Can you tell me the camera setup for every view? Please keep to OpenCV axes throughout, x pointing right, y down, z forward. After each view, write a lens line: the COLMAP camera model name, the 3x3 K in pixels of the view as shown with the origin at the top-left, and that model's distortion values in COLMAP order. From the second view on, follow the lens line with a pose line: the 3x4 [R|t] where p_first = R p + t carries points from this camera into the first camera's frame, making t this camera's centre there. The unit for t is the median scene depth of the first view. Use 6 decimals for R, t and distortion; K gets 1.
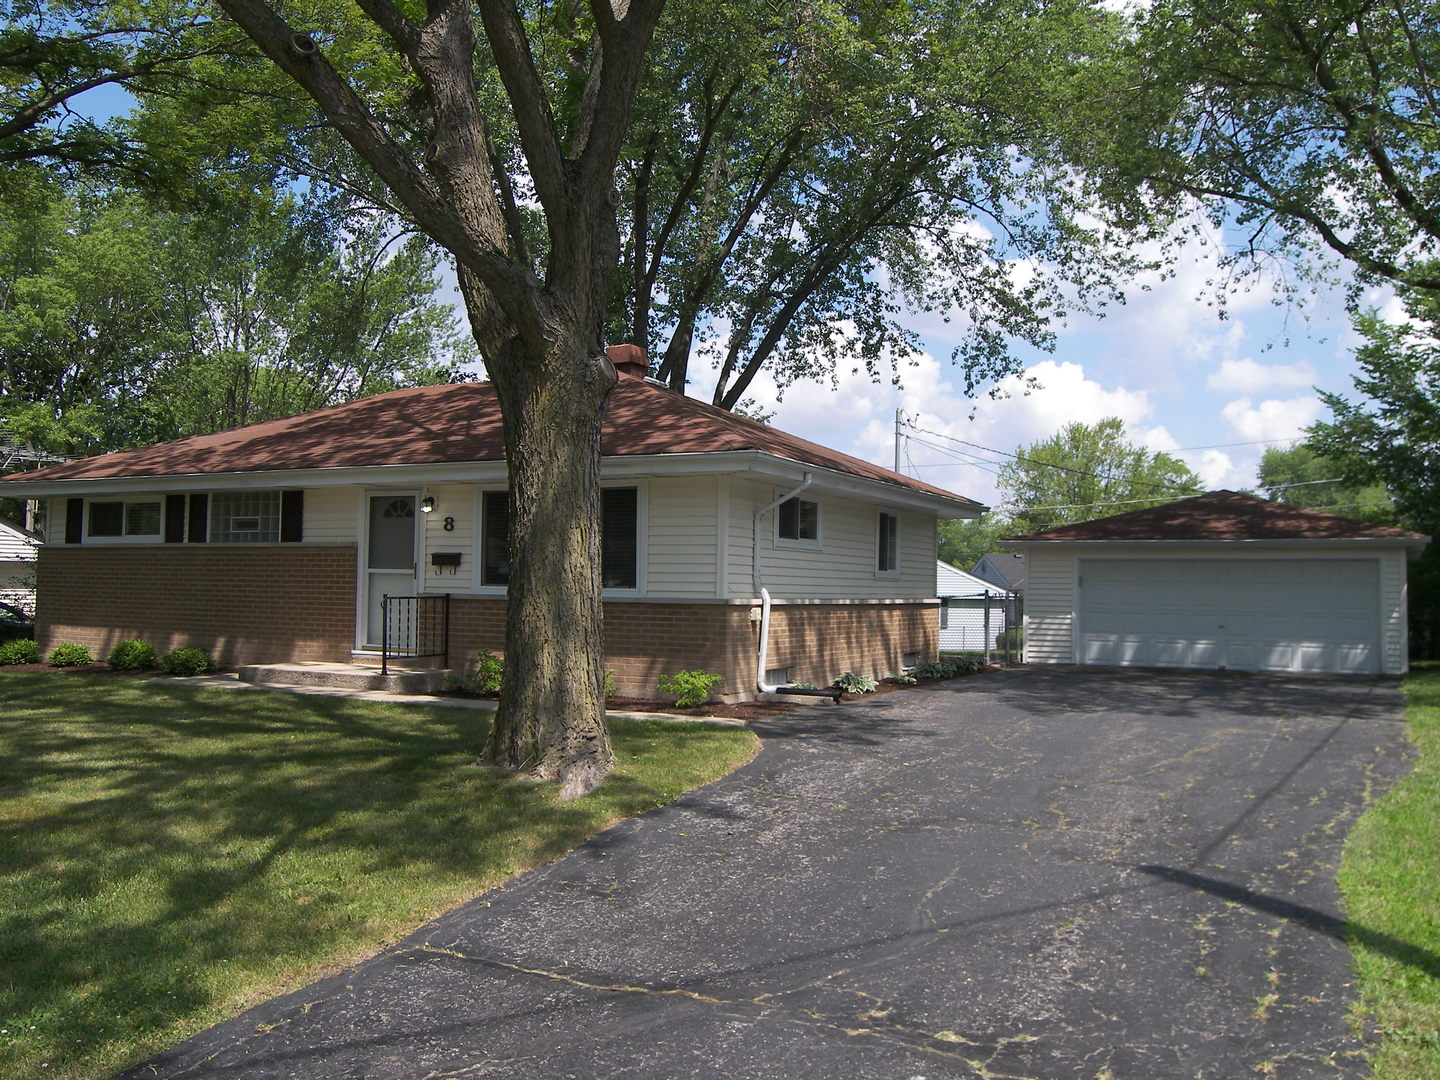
lens RADIAL K [[1215.9, 0, 720.0], [0, 1215.9, 540.0], [0, 0, 1]] dist [-0.000400, -0.000134]
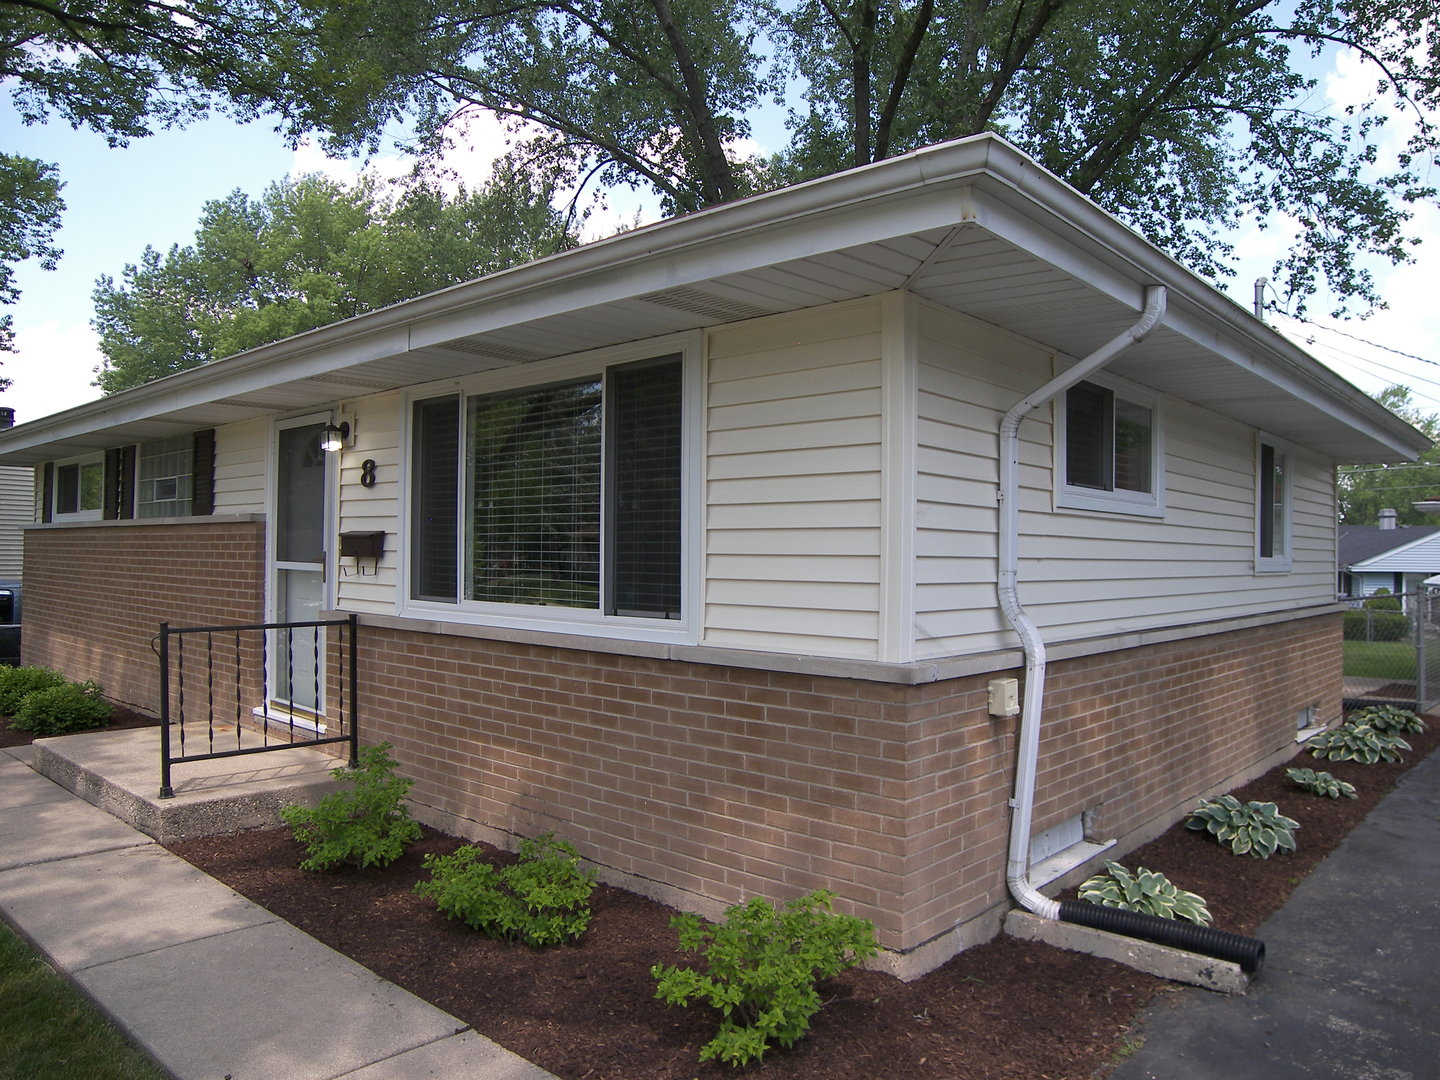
lens RADIAL K [[1012.6, 0, 720.0], [0, 1012.6, 540.0], [0, 0, 1]] dist [-0.173592, 0.137970]
pose [[0.964189, -0.007531, -0.265111, 0.024651], [0.012913, 0.999744, 0.018566, 0.008277], [0.264903, -0.021325, 0.964039, 0.640045]]
